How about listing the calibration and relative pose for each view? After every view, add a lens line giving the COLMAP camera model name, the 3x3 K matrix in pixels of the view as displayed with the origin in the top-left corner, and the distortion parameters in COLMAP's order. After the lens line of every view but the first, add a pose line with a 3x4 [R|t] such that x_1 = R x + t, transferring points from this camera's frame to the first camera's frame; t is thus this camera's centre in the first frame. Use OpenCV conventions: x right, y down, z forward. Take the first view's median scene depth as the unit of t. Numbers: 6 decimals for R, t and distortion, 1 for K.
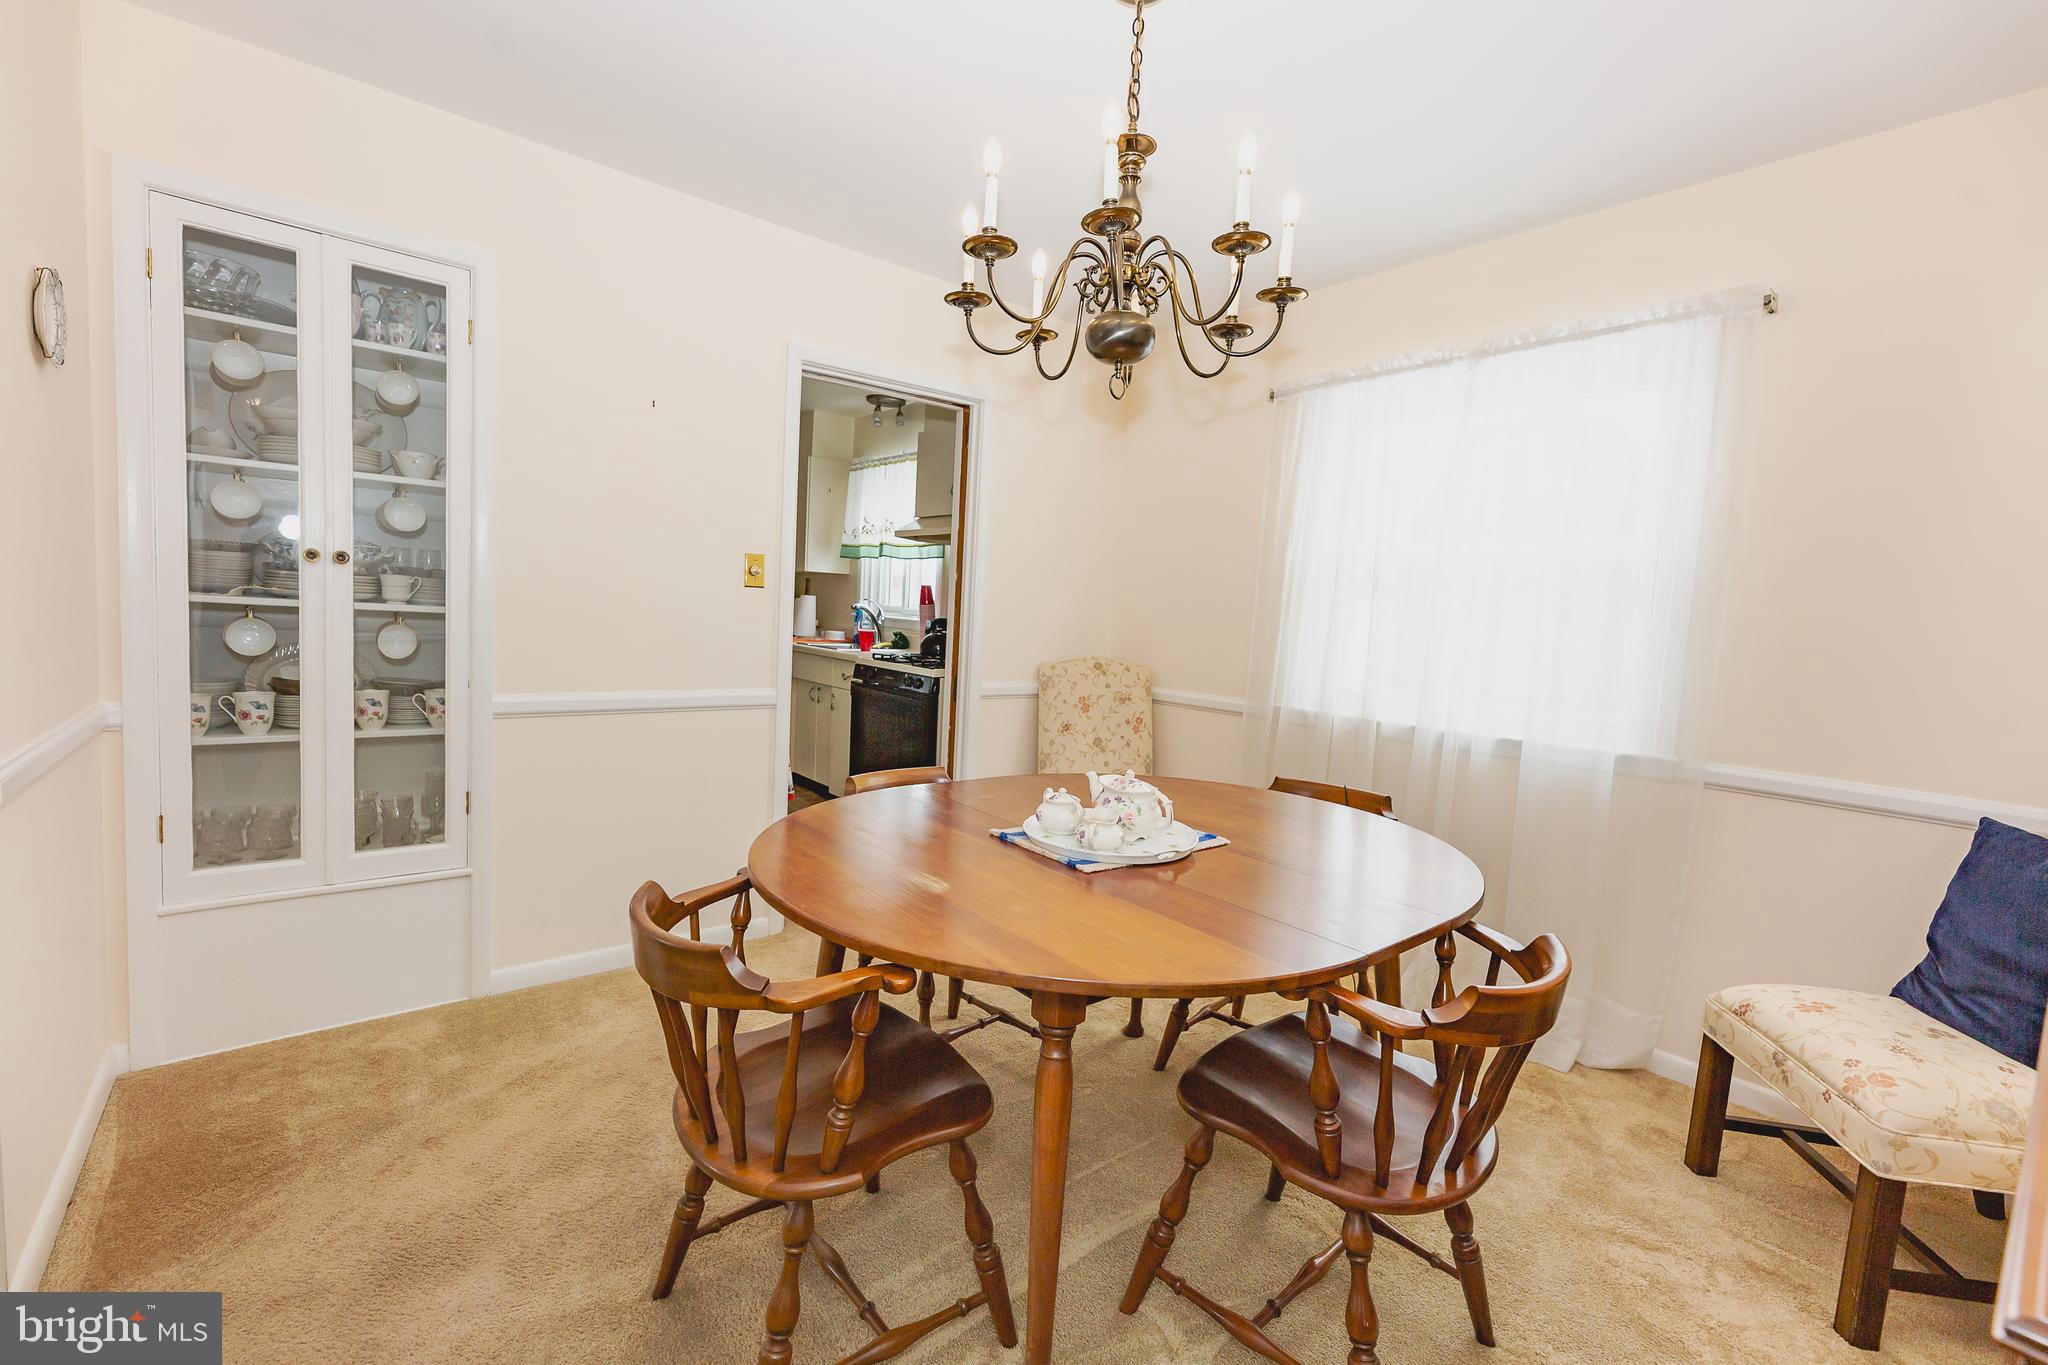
lens RADIAL K [[865.4, 0, 1032.3], [0, 865.4, 678.2], [0, 0, 1]] dist [0.002381, -0.000199]
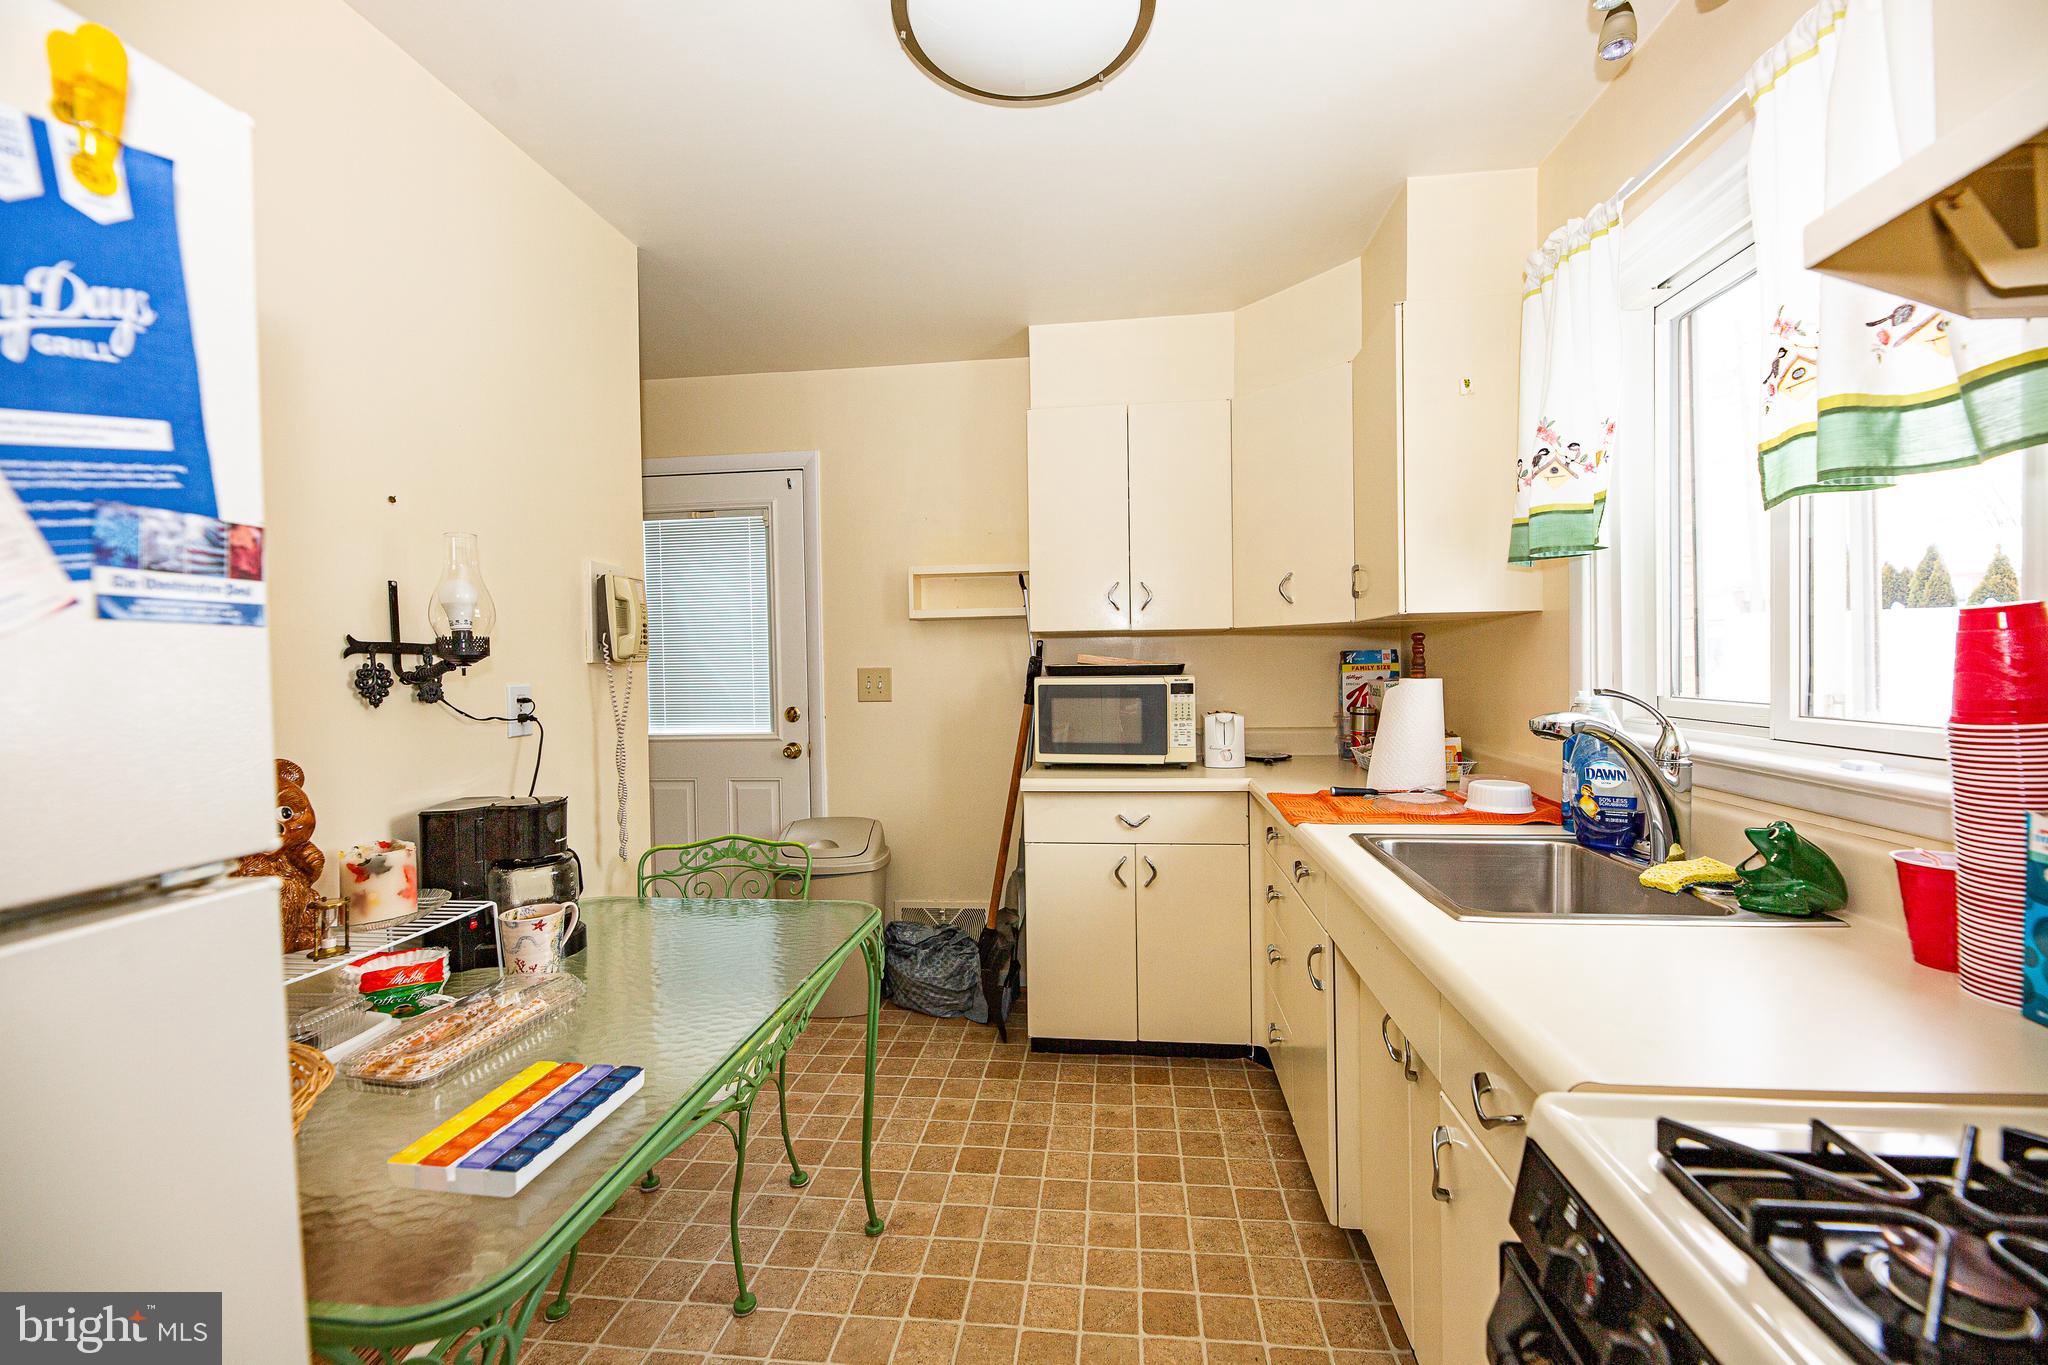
lens RADIAL K [[865.4, 0, 1032.3], [0, 865.4, 678.2], [0, 0, 1]] dist [0.002381, -0.000199]
pose [[0.684443, -0.057836, -0.726769, -0.116287], [-0.006802, 0.996299, -0.085691, -0.067357], [0.729035, 0.063594, 0.681516, 0.680625]]
